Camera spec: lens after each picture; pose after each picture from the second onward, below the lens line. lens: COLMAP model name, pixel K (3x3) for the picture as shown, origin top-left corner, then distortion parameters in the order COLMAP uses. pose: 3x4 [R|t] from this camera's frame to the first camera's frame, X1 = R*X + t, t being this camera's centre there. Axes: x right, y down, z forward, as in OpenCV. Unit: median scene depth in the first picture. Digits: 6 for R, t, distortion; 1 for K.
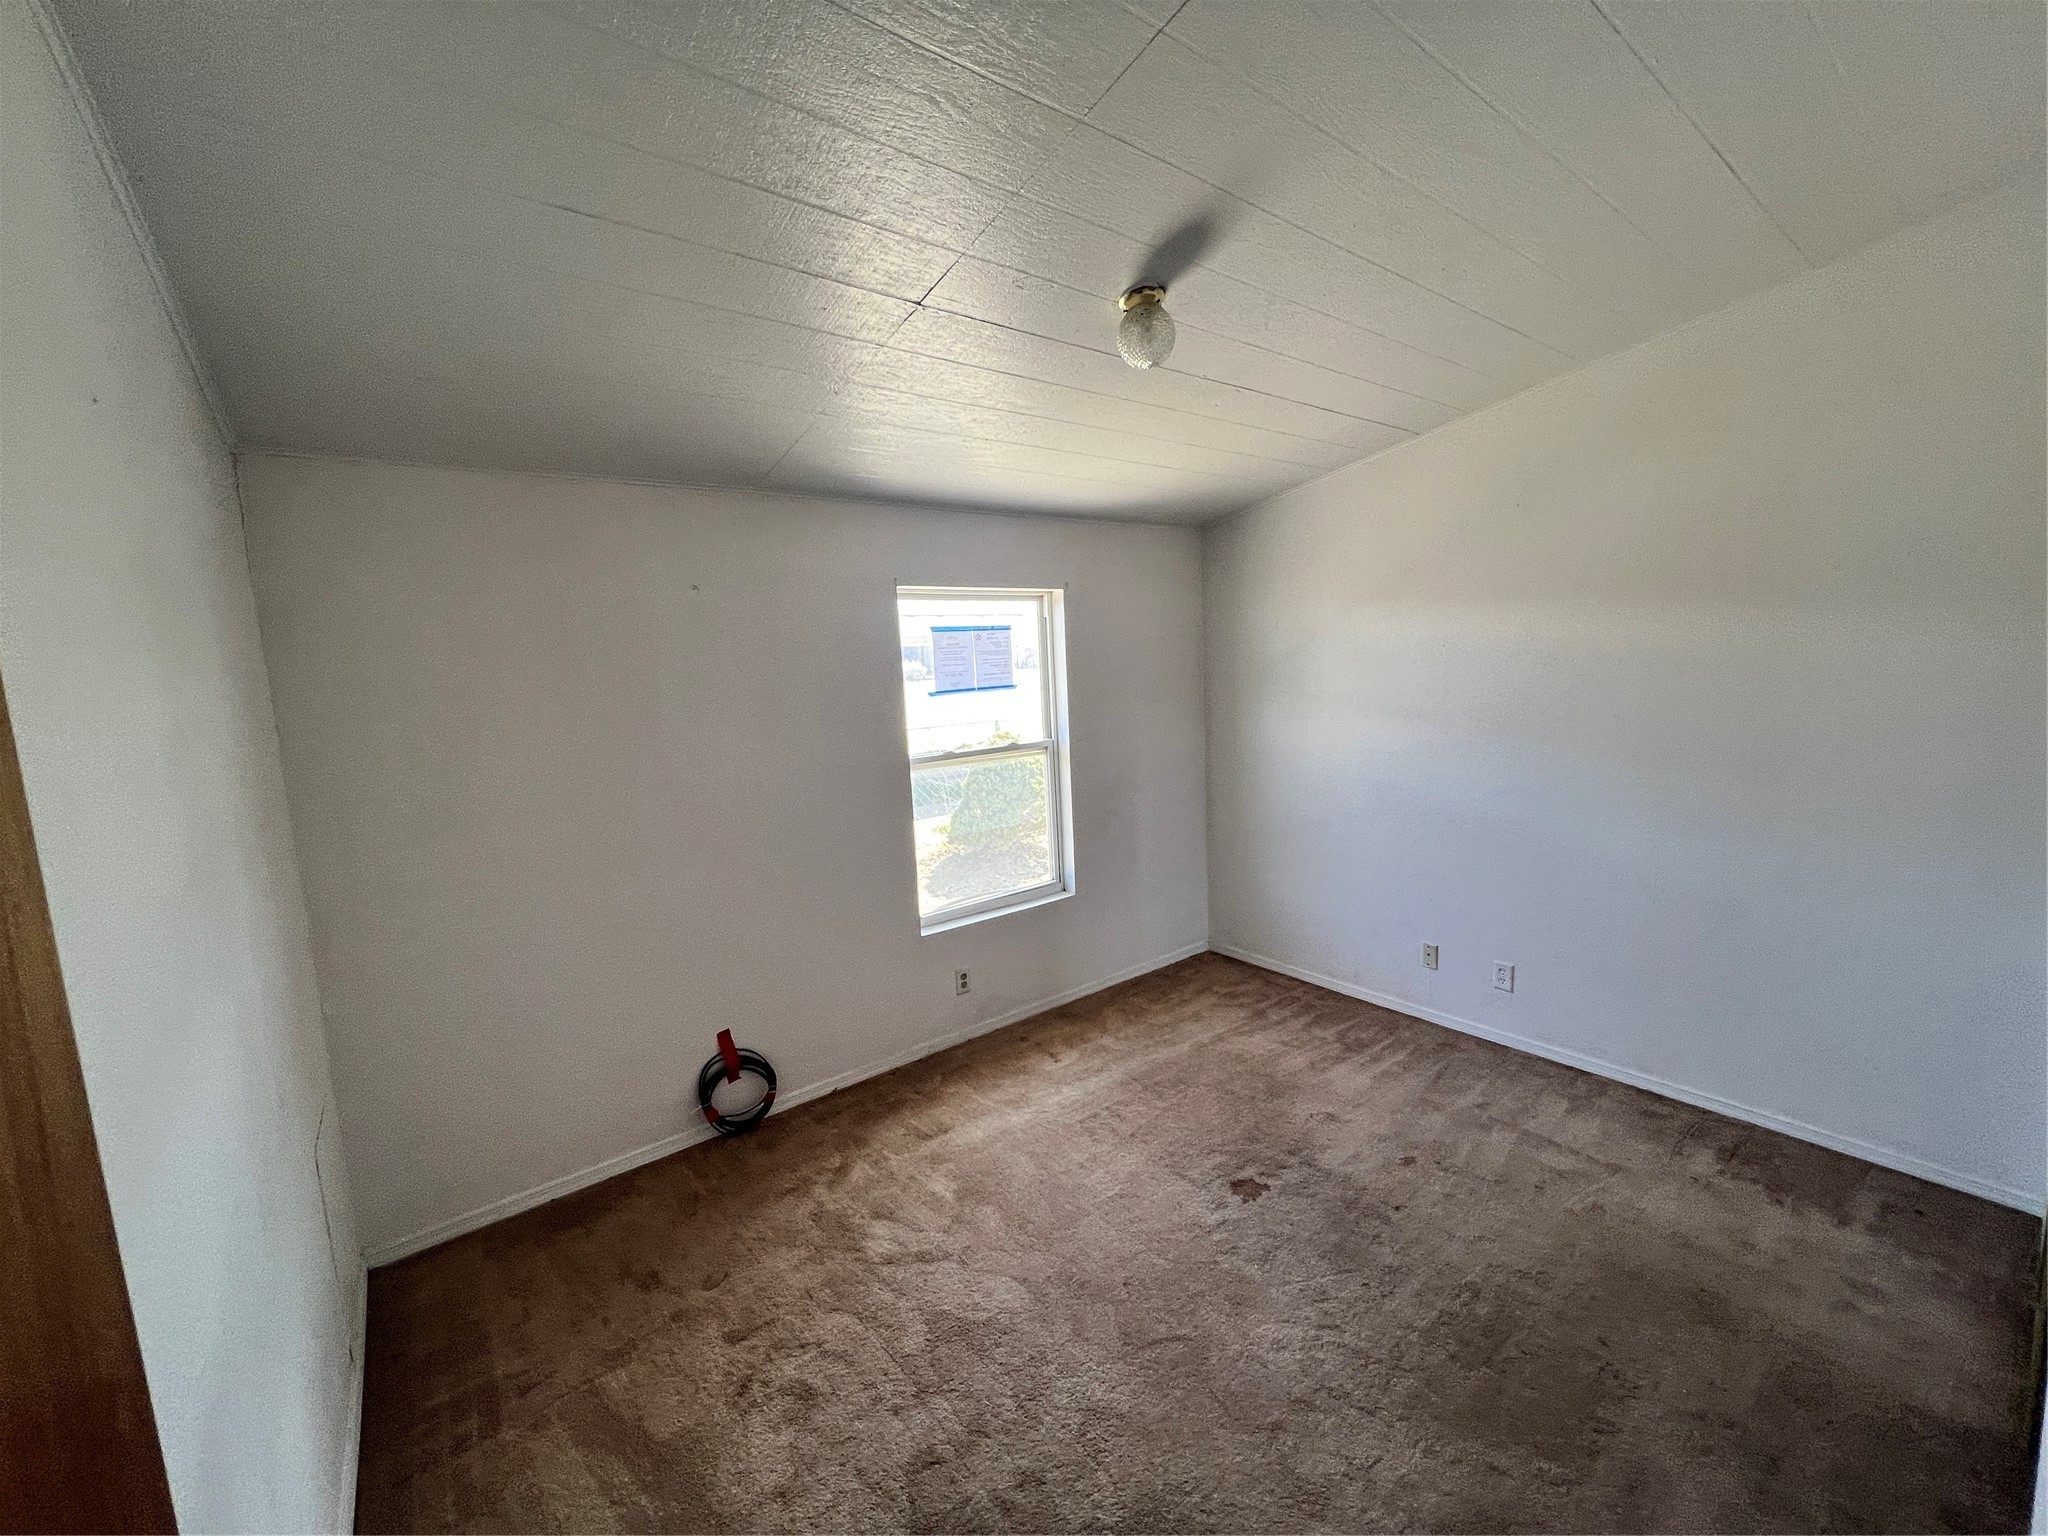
lens RADIAL K [[818.1, 0, 1027.1], [0, 818.1, 762.8], [0, 0, 1]] dist [-0.001119, 0.000225]
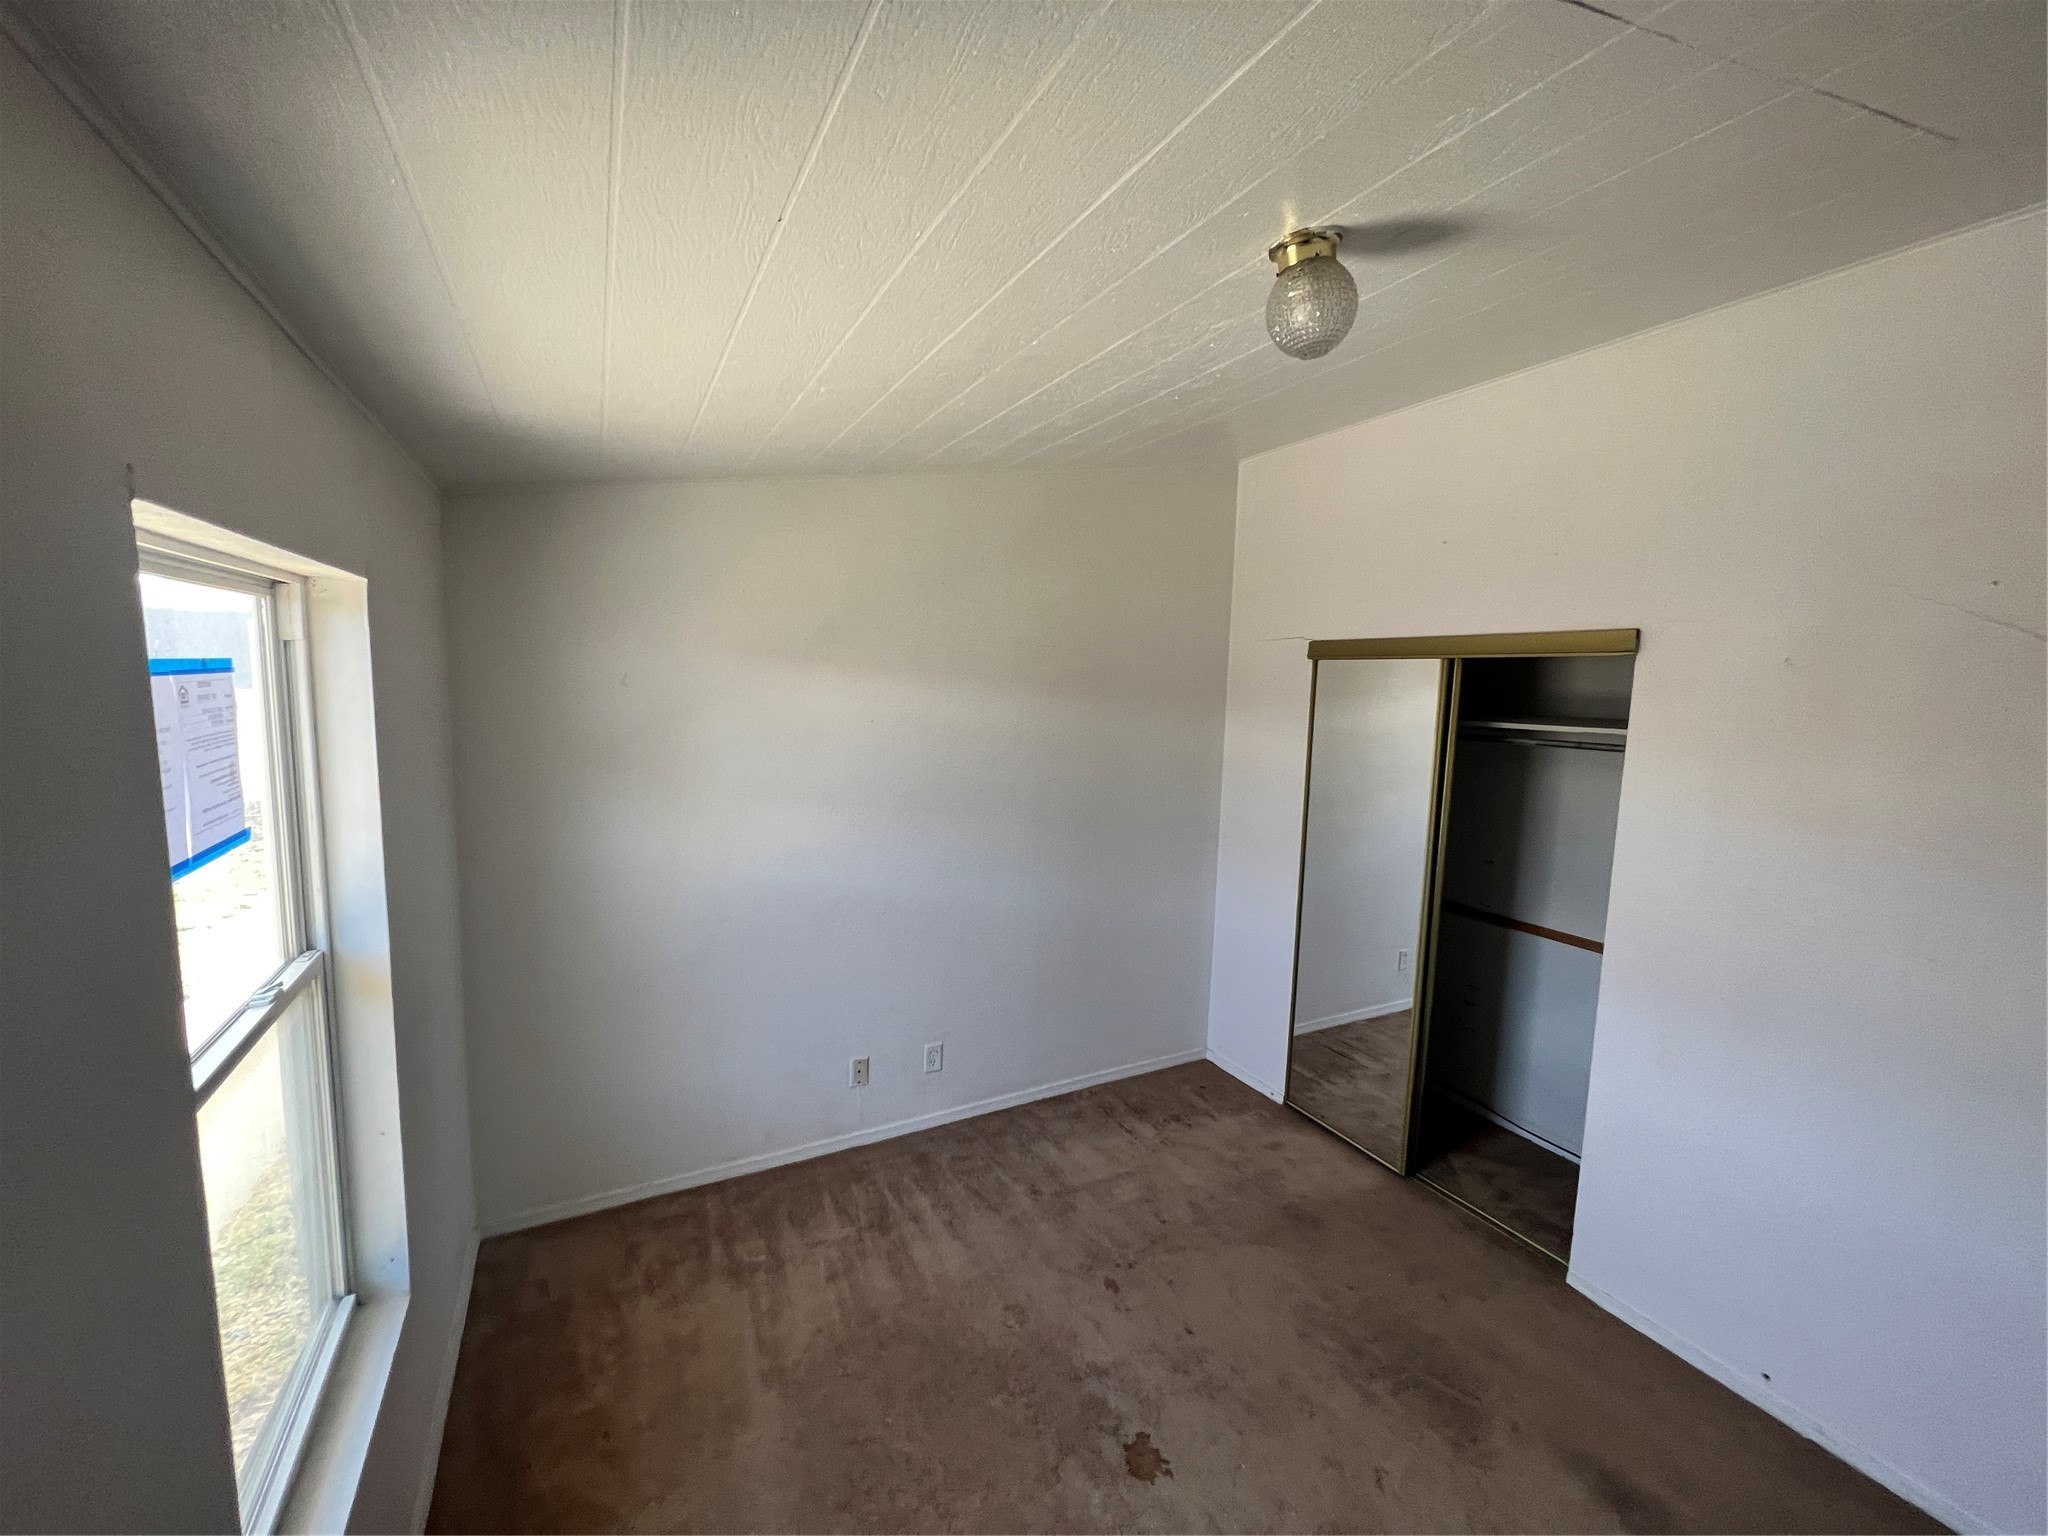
lens RADIAL K [[825.1, 0, 1035.4], [0, 825.1, 774.4], [0, 0, 1]] dist [0.001554, 0.000333]
pose [[0.162159, -0.078101, 0.983669, -0.345978], [0.087247, 0.994093, 0.064546, -0.130892], [-0.982900, 0.075356, 0.168016, 0.703384]]
